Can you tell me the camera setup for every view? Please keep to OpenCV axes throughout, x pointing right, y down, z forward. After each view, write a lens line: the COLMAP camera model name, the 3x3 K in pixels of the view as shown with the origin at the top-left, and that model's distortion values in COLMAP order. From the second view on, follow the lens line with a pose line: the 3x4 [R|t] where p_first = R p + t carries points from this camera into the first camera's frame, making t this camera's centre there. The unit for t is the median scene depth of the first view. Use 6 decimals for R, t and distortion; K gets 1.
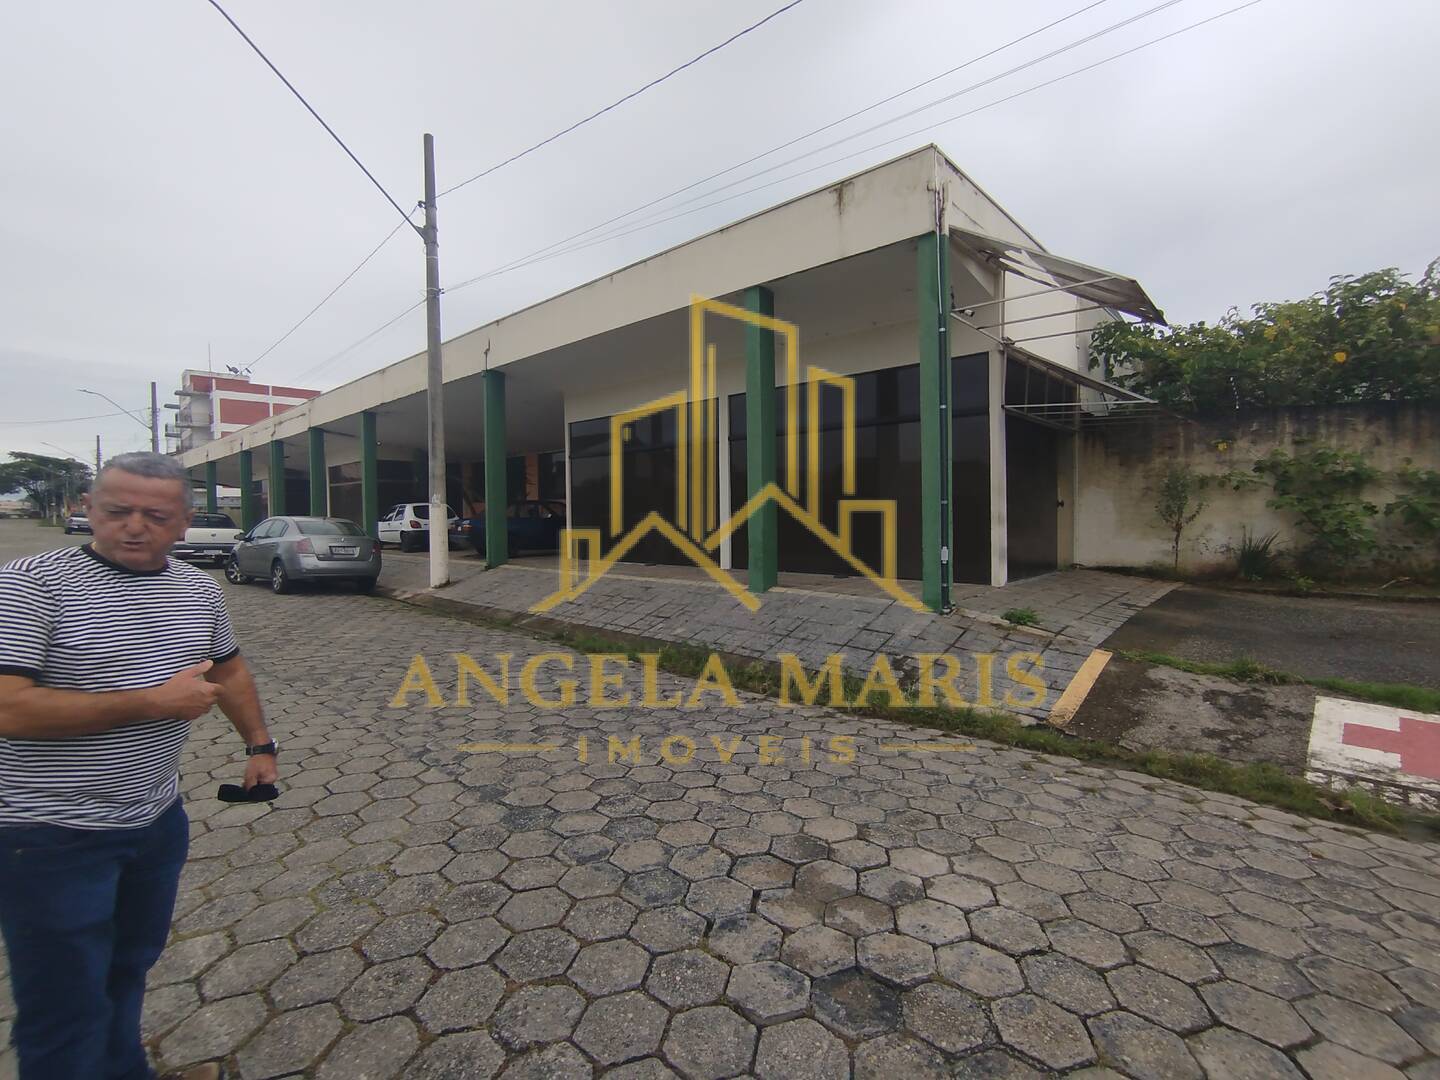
lens RADIAL K [[654.3, 0, 718.7], [0, 654.3, 524.8], [0, 0, 1]] dist [-0.036591, 0.024513]
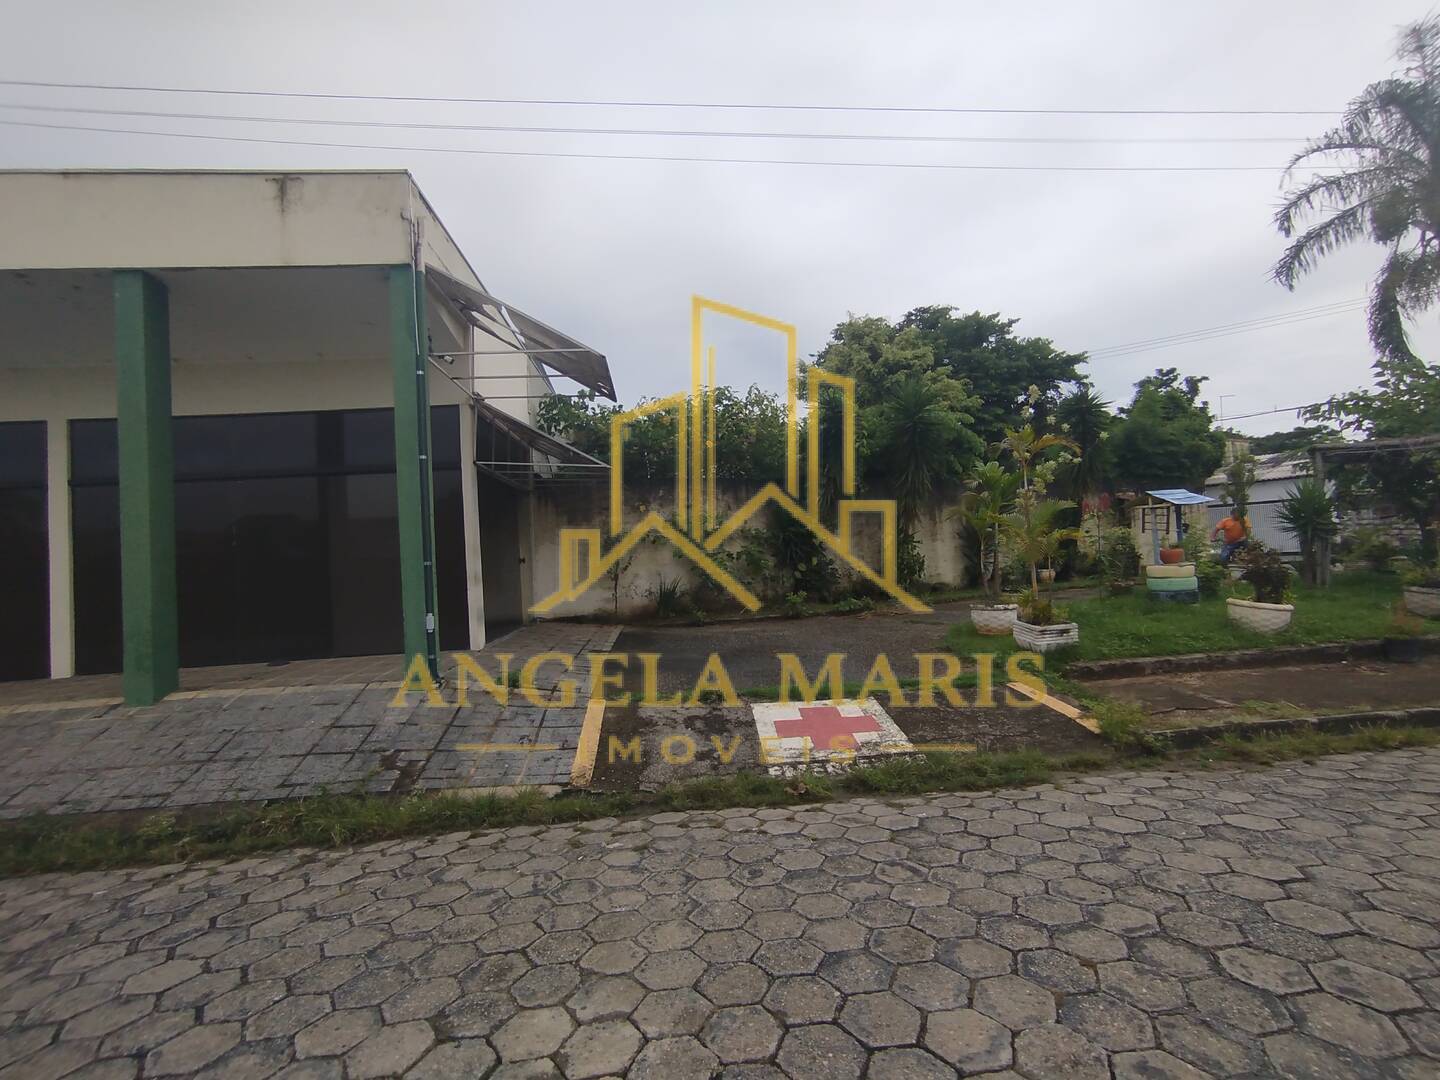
lens RADIAL K [[654.3, 0, 718.7], [0, 654.3, 524.8], [0, 0, 1]] dist [-0.036591, 0.024513]
pose [[0.675248, 0.004043, 0.737580, -0.051975], [0.063366, 0.995970, -0.063470, -0.006544], [-0.734864, 0.089596, 0.672270, 0.132348]]
